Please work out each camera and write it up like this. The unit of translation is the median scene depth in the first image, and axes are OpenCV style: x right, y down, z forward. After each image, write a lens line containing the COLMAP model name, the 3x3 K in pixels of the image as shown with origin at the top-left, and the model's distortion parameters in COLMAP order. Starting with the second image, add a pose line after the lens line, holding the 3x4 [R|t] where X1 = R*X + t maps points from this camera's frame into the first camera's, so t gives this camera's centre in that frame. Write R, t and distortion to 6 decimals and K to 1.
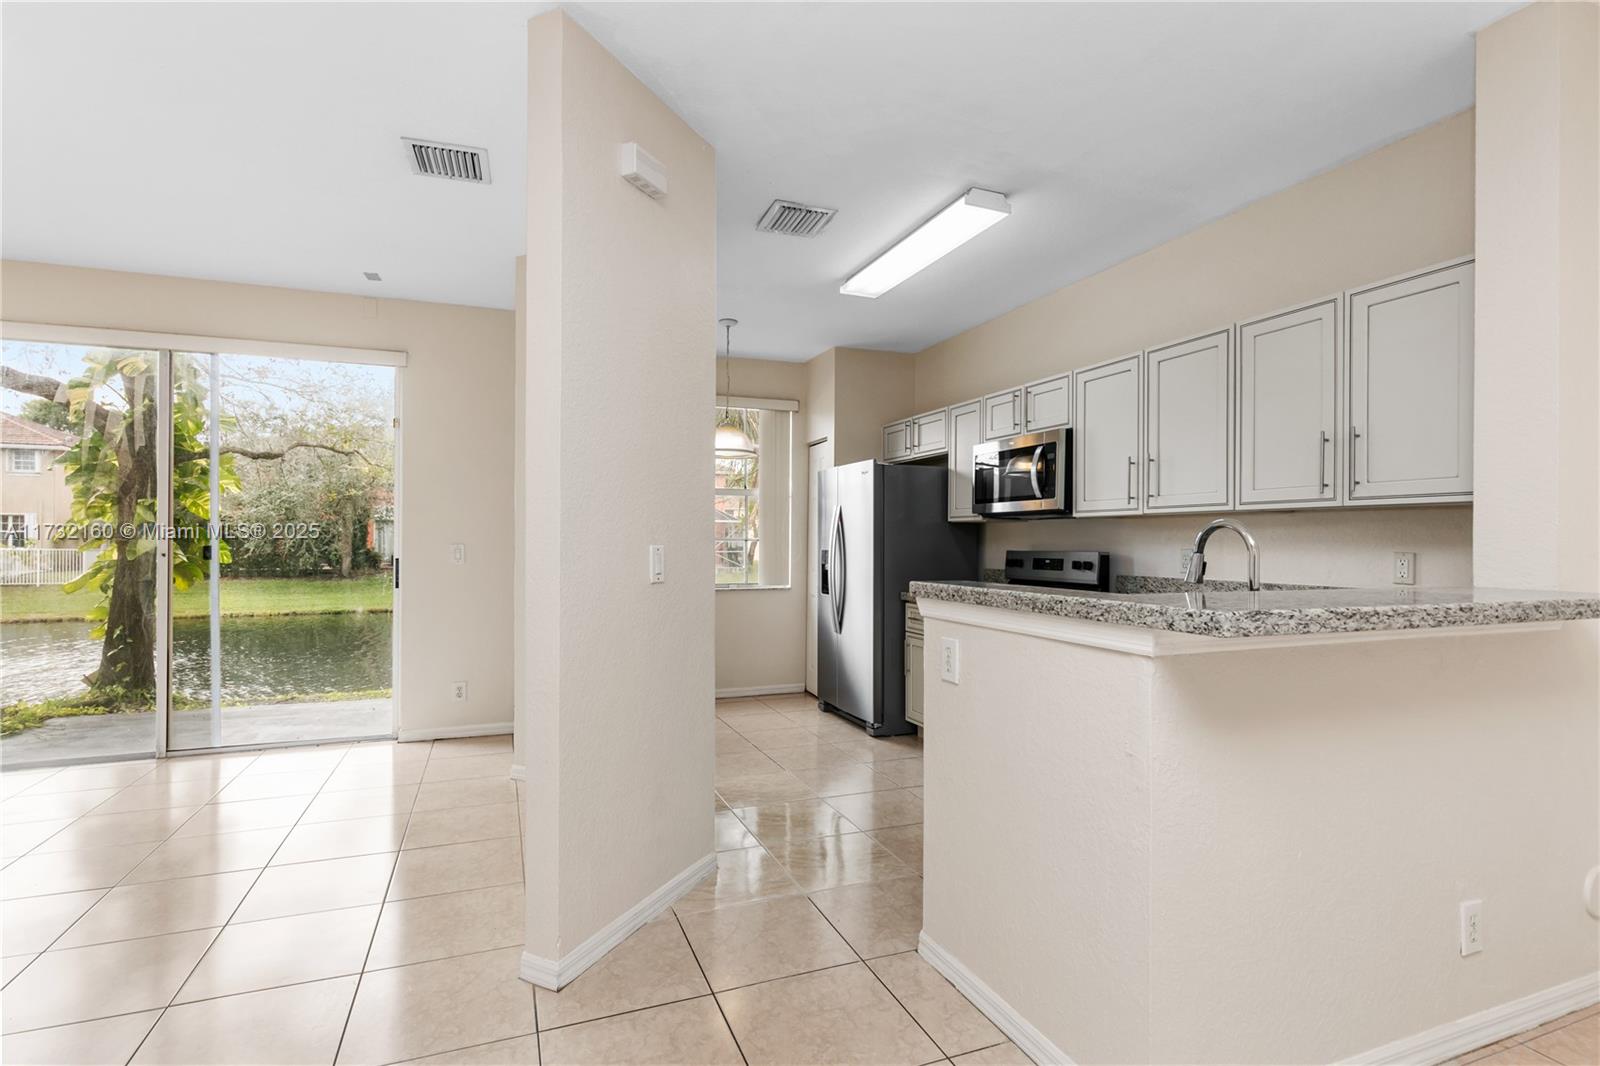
lens RADIAL K [[765.2, 0, 787.7], [0, 765.2, 537.9], [0, 0, 1]] dist [-0.002300, 0.000562]
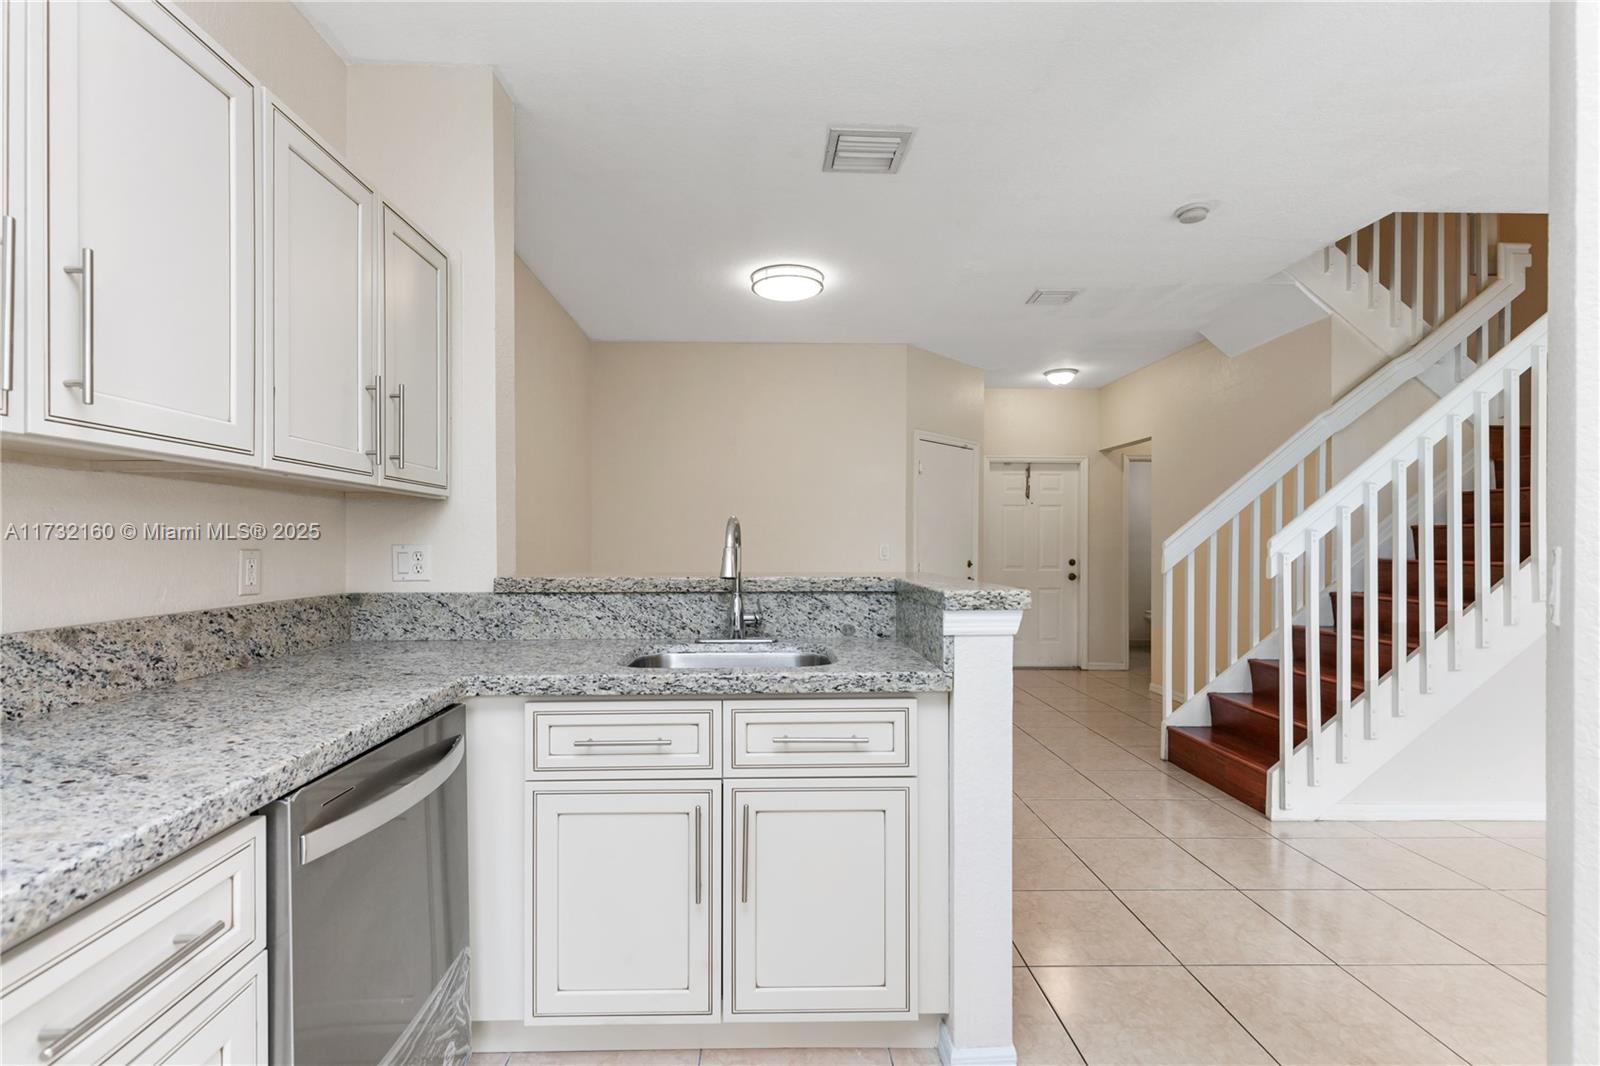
lens RADIAL K [[735.1, 0, 787.8], [0, 735.1, 542.7], [0, 0, 1]] dist [0.010124, -0.003080]
pose [[-0.943035, -0.004201, 0.332666, 0.073017], [-0.005455, 0.999981, -0.002833, 0.007552], [-0.332648, -0.004487, -0.943041, 0.903004]]
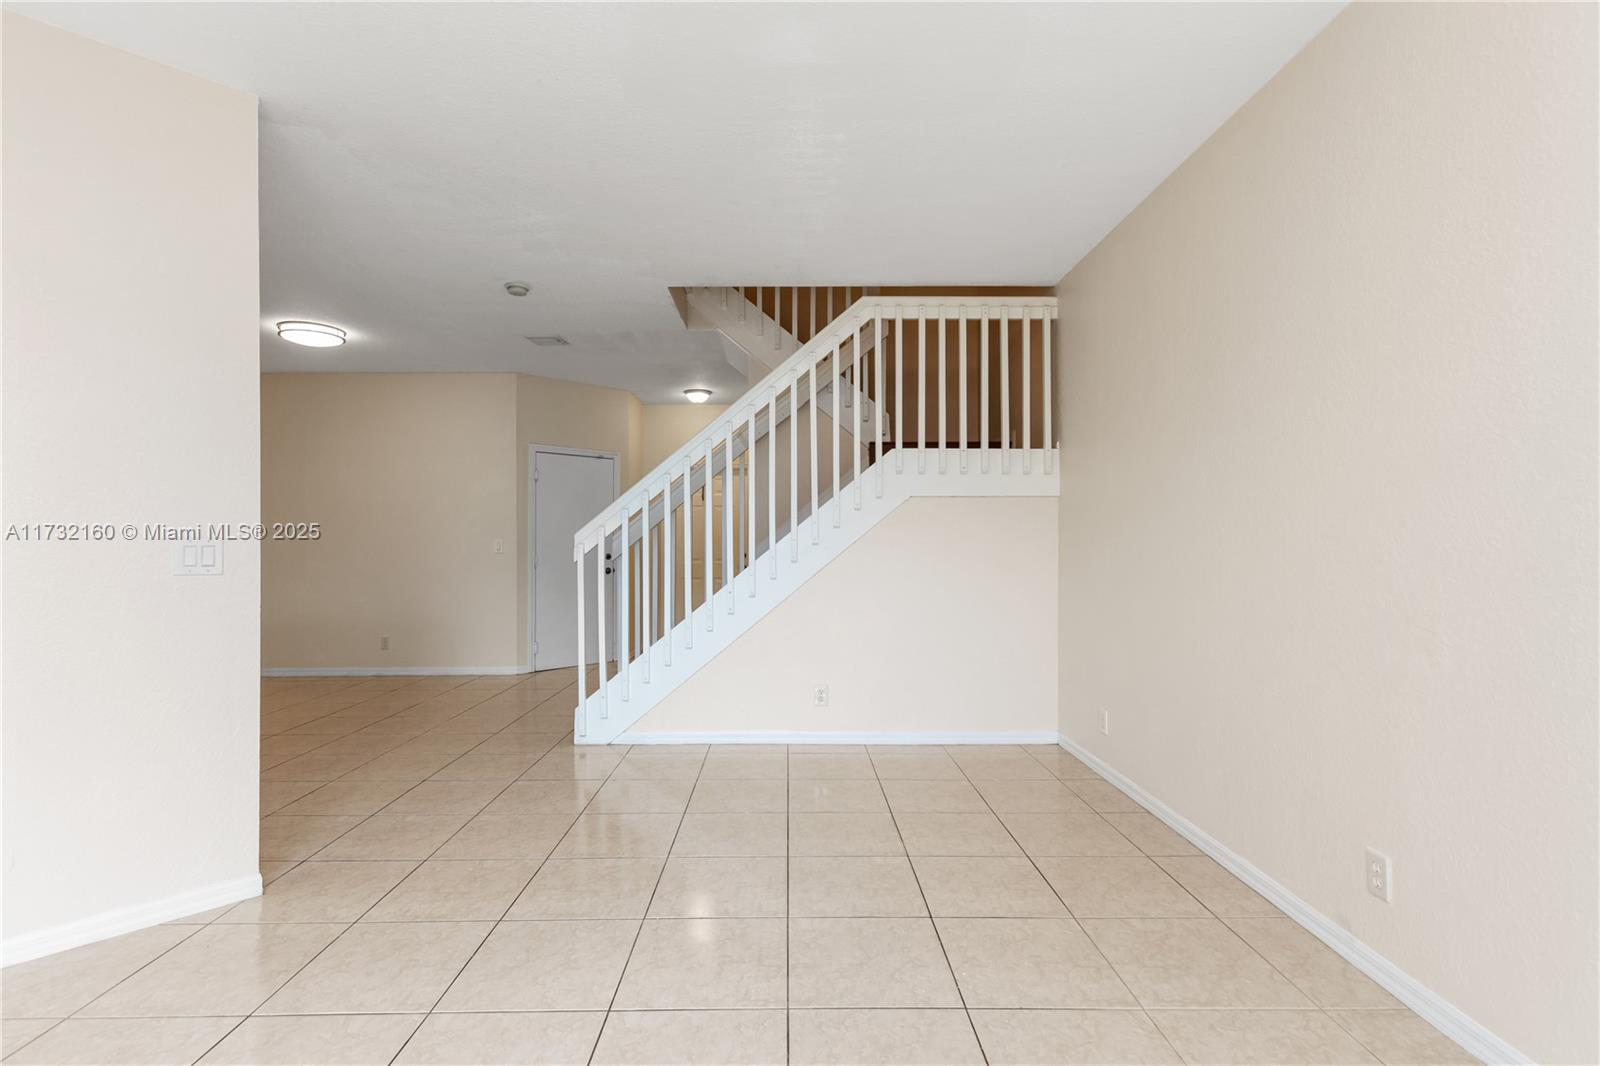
lens RADIAL K [[735.1, 0, 795.2], [0, 735.1, 531.6], [0, 0, 1]] dist [0.010124, -0.003080]
pose [[-0.937563, 0.007374, 0.347737, -0.744311], [0.002959, 0.999908, -0.013227, 0.010094], [-0.347803, -0.011372, -0.937499, 0.869883]]
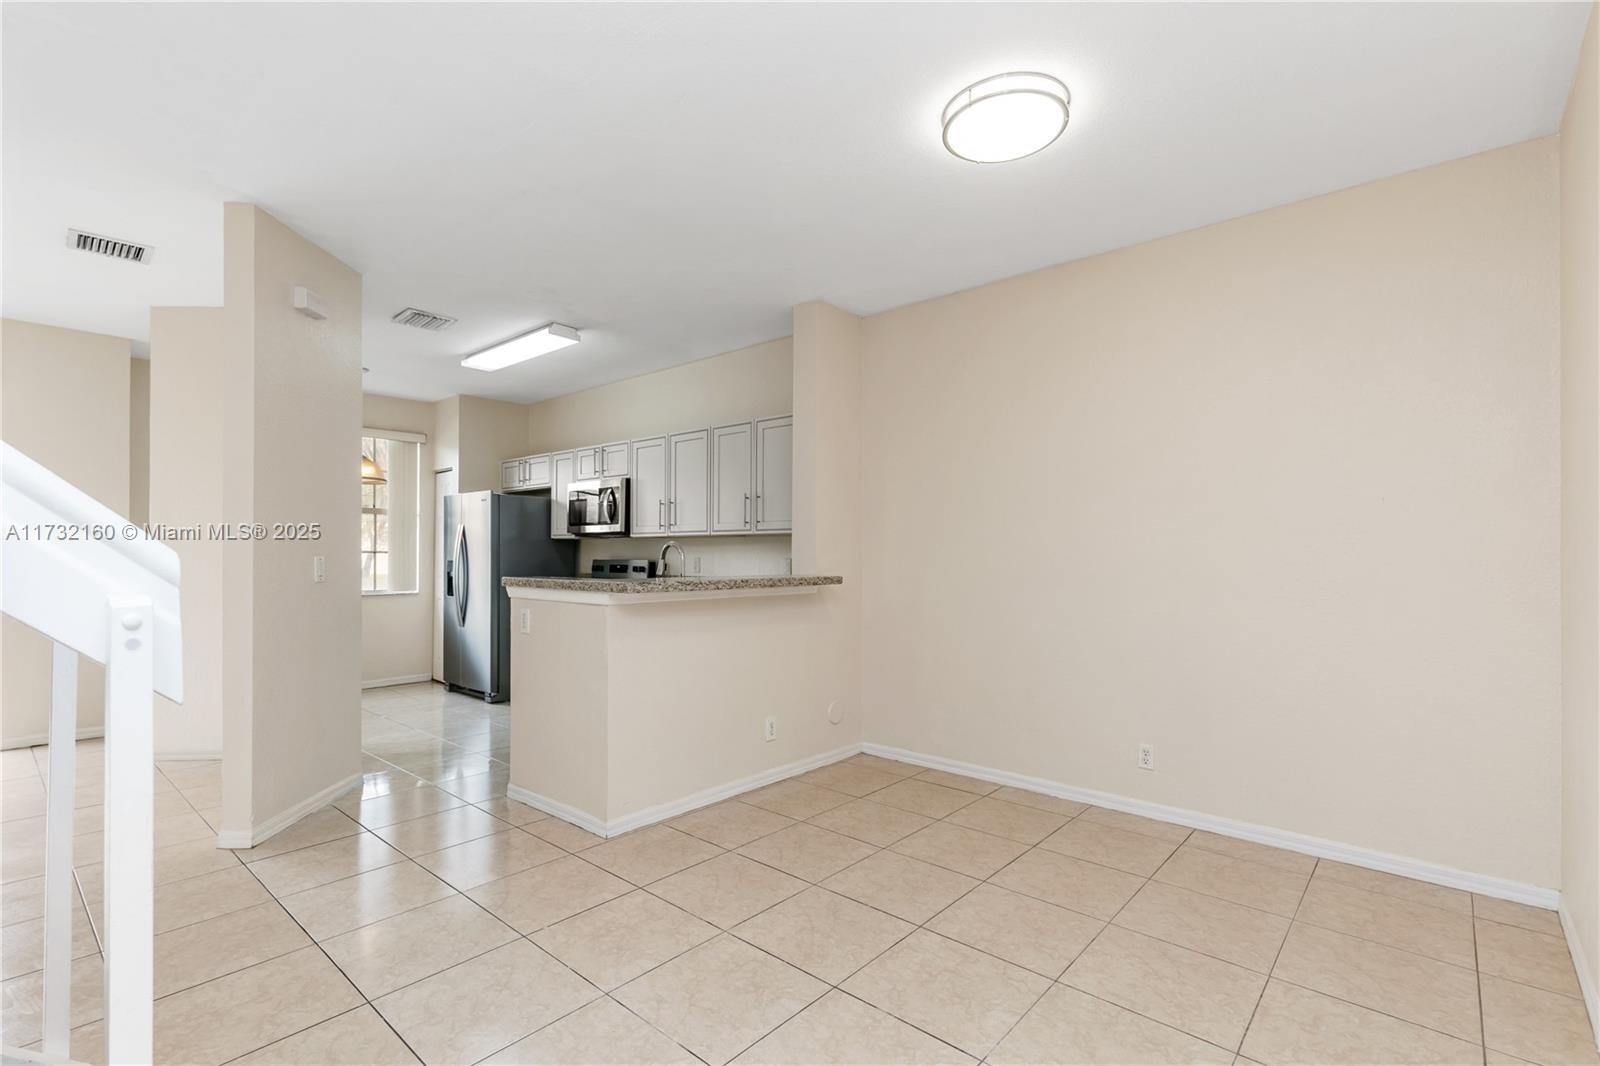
lens RADIAL K [[735.1, 0, 792.3], [0, 735.1, 551.3], [0, 0, 1]] dist [0.010124, -0.003080]
pose [[0.887818, -0.000524, 0.460195, -0.009885], [-0.000678, 0.999997, 0.002446, -0.002143], [-0.460194, -0.002484, 0.887815, -0.377247]]
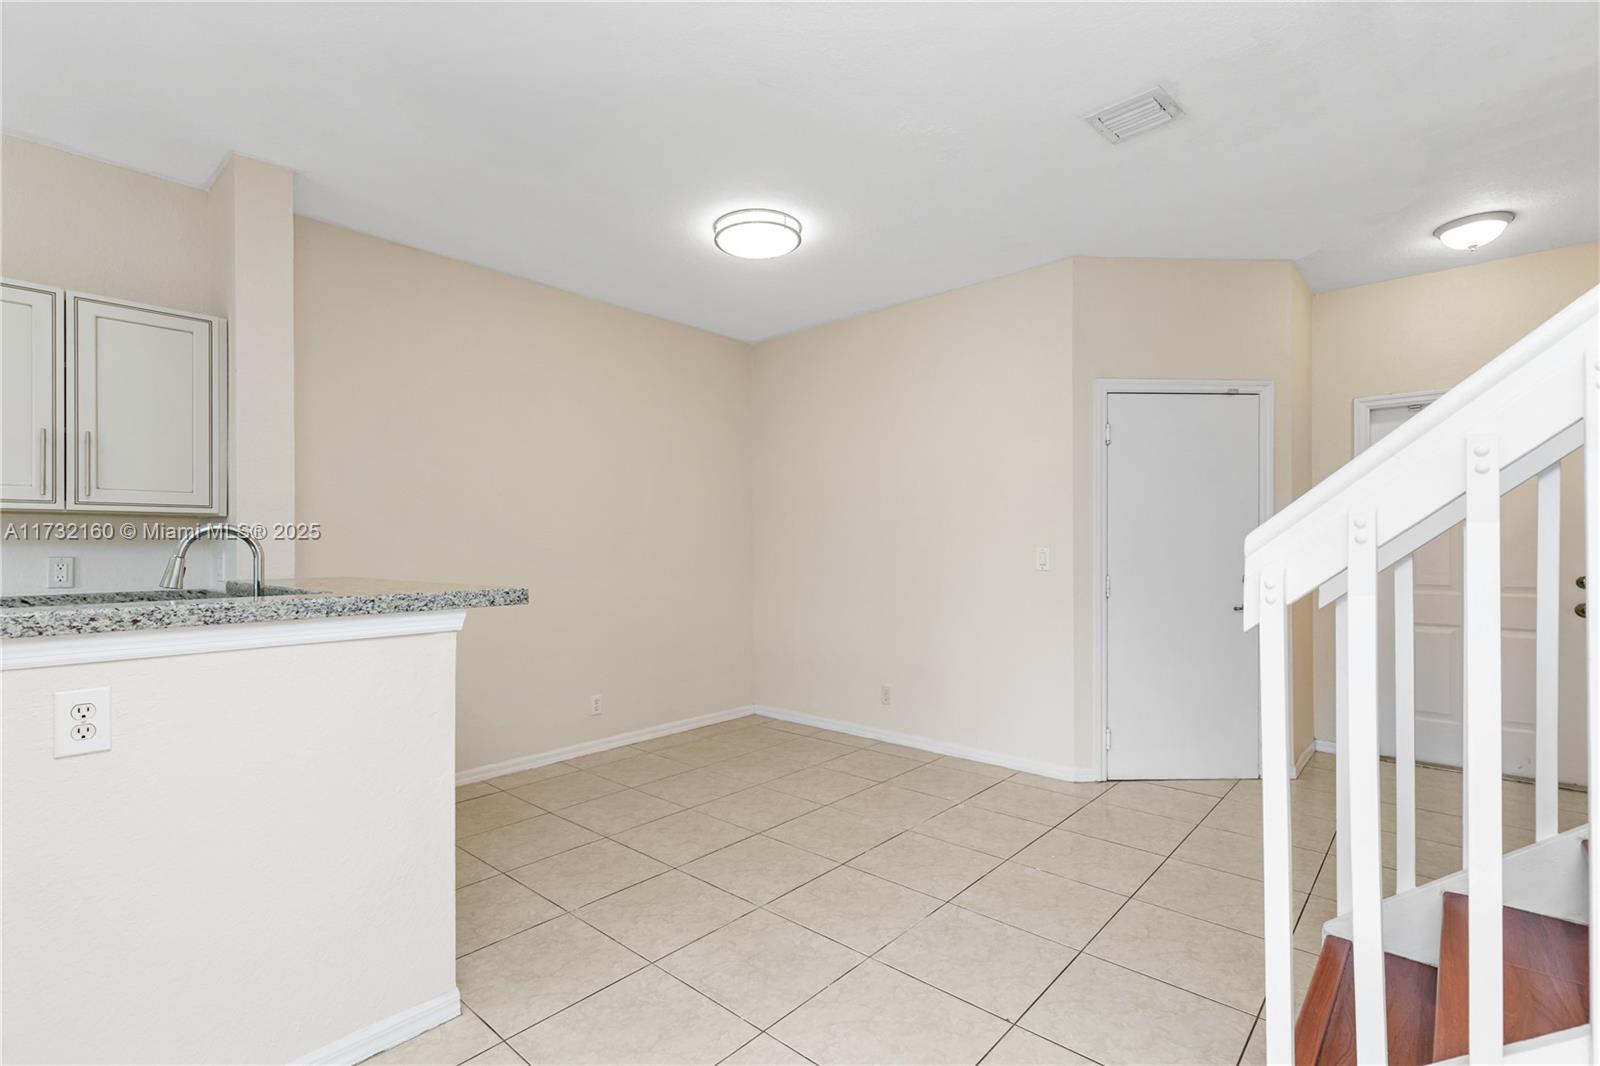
lens RADIAL K [[735.1, 0, 786.6], [0, 735.1, 543.4], [0, 0, 1]] dist [0.010124, -0.003080]
pose [[-0.453119, 0.001560, 0.891448, -0.313769], [-0.000033, 0.999998, -0.001767, 0.001651], [-0.891450, -0.000830, -0.453119, 0.358298]]
